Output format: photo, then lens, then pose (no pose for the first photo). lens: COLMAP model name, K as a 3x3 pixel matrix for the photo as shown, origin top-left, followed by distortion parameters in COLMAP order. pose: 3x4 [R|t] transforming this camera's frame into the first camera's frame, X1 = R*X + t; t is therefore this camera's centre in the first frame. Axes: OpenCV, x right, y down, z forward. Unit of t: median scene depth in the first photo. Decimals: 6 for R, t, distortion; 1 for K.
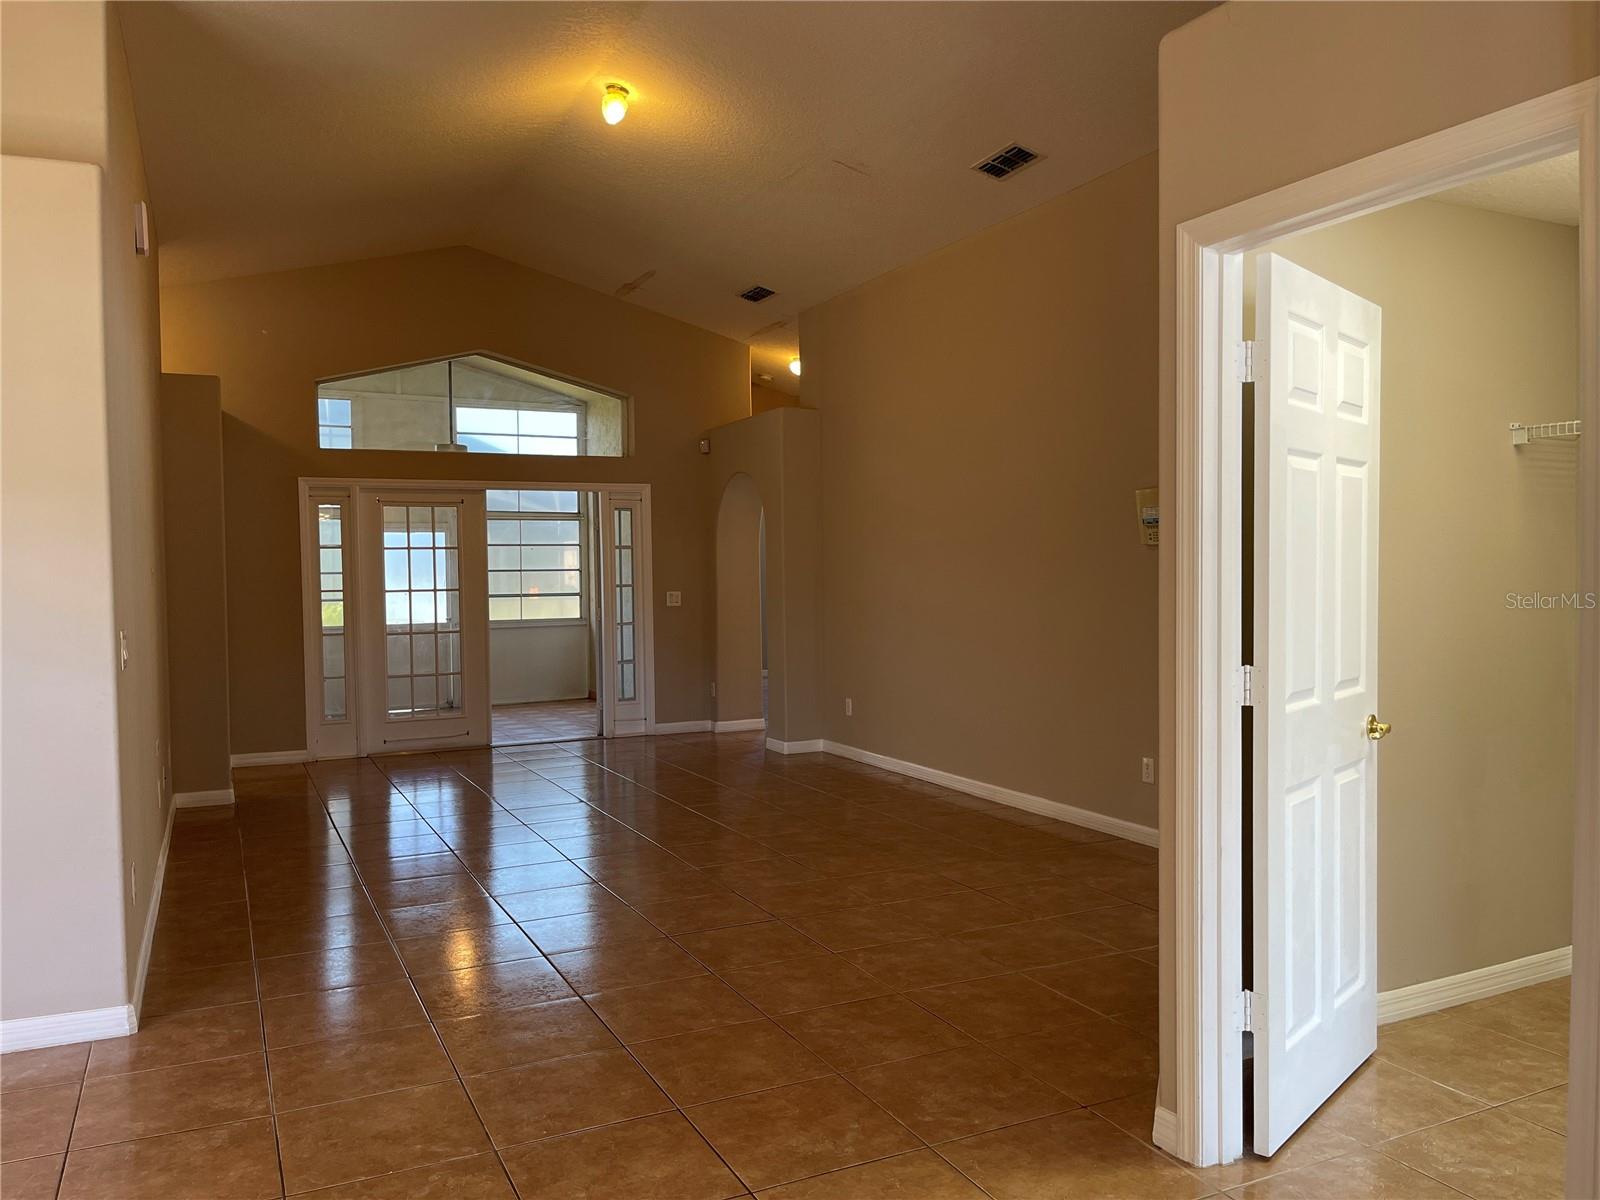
lens RADIAL K [[1207.1, 0, 800.5], [0, 1207.1, 604.5], [0, 0, 1]] dist [0.056986, -0.070852]
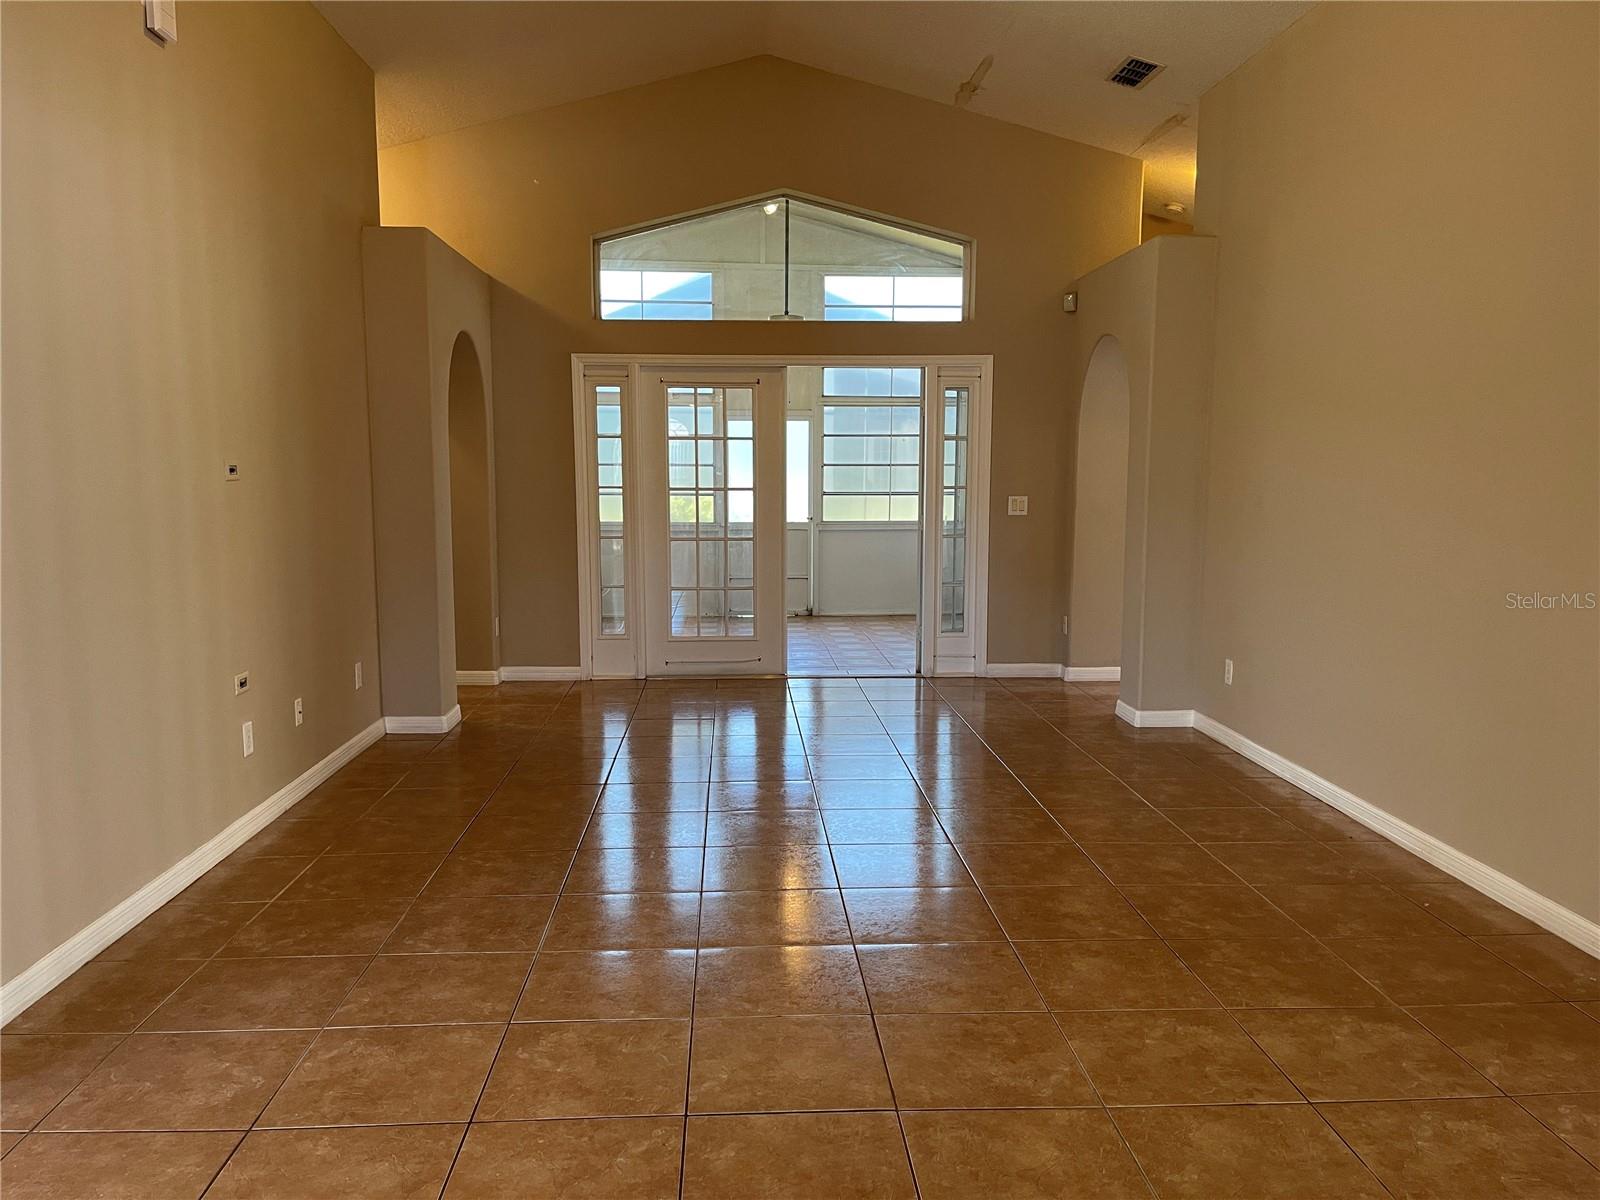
lens RADIAL K [[1207.1, 0, 789.5], [0, 1207.1, 608.8], [0, 0, 1]] dist [0.056986, -0.070852]
pose [[0.919668, 0.062189, -0.387740, 0.071480], [-0.025914, 0.994839, 0.098096, -0.012380], [0.391840, -0.080168, 0.916534, 0.246282]]
